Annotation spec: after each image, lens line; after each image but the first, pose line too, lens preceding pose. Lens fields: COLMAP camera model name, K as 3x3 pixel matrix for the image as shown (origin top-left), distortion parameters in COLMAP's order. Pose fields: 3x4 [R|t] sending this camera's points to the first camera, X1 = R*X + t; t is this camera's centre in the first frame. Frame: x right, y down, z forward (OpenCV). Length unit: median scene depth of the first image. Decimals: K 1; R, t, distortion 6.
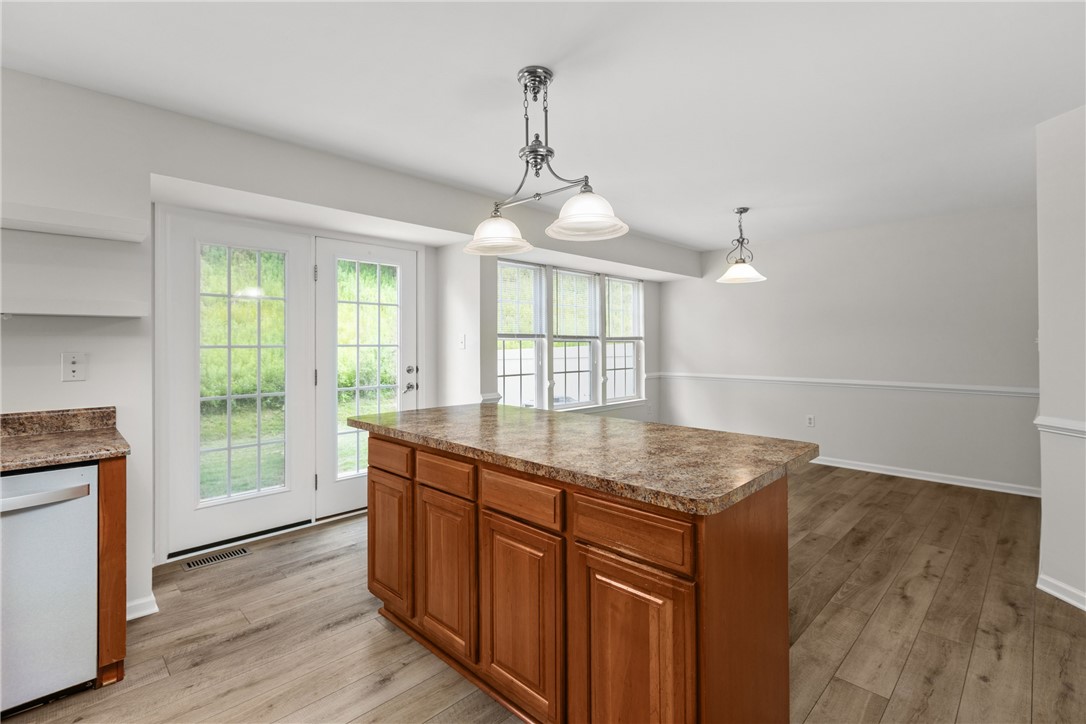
lens RADIAL K [[499.7, 0, 546.7], [0, 499.7, 340.3], [0, 0, 1]] dist [-0.001150, 0.000415]
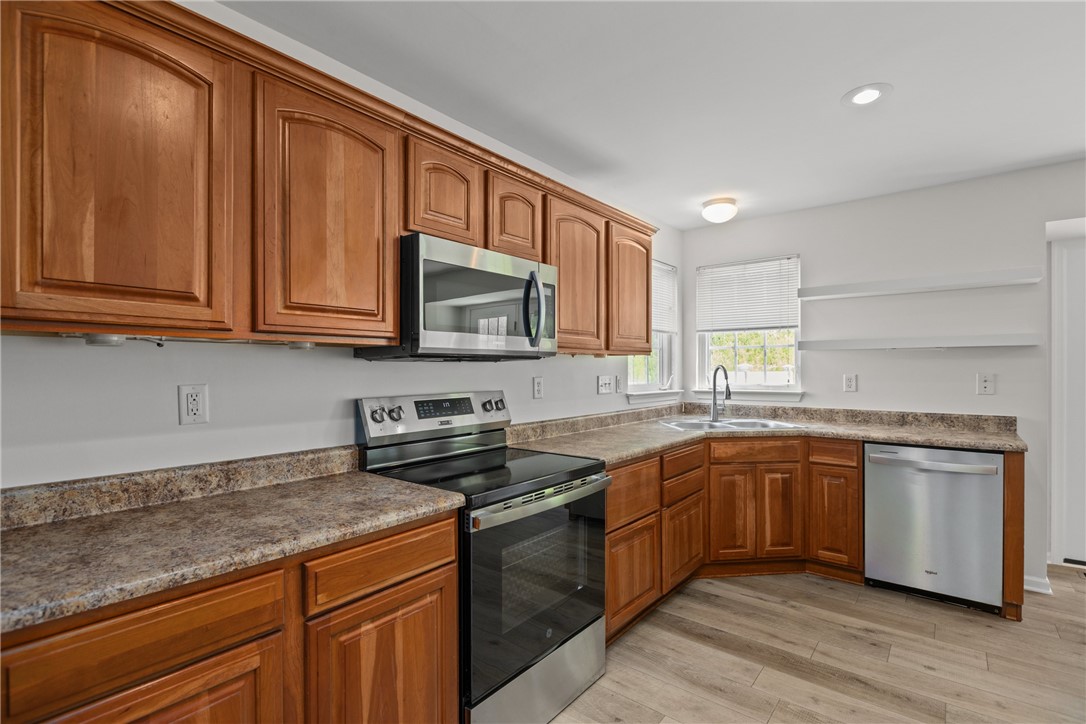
lens RADIAL K [[500.0, 0, 552.1], [0, 500.0, 369.5], [0, 0, 1]] dist [-0.005462, -0.002773]
pose [[0.107737, 0.005837, -0.994162, 0.230928], [0.008184, 0.999944, 0.006758, -0.005061], [0.994146, -0.008865, 0.107683, -0.269449]]
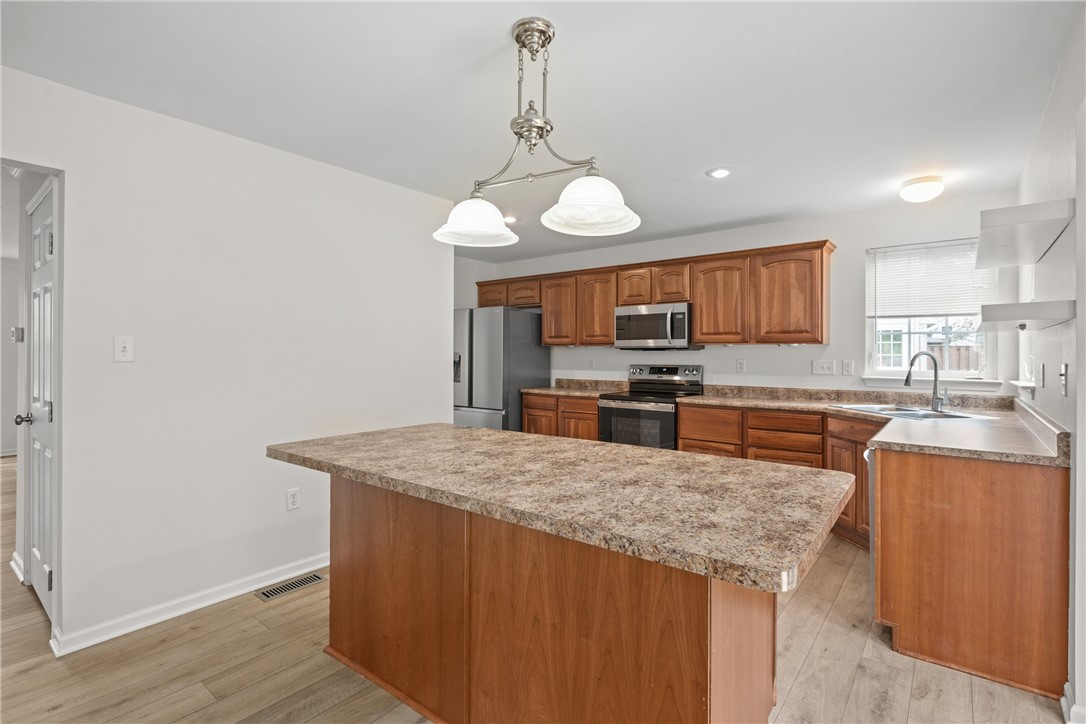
lens RADIAL K [[517.8, 0, 550.5], [0, 517.8, 353.6], [0, 0, 1]] dist [-0.003007, 0.000003]
pose [[-0.993237, 0.000409, -0.116103, 0.041160], [0.001257, 0.999973, -0.007228, 0.010306], [0.116097, -0.007325, -0.993211, 1.516876]]
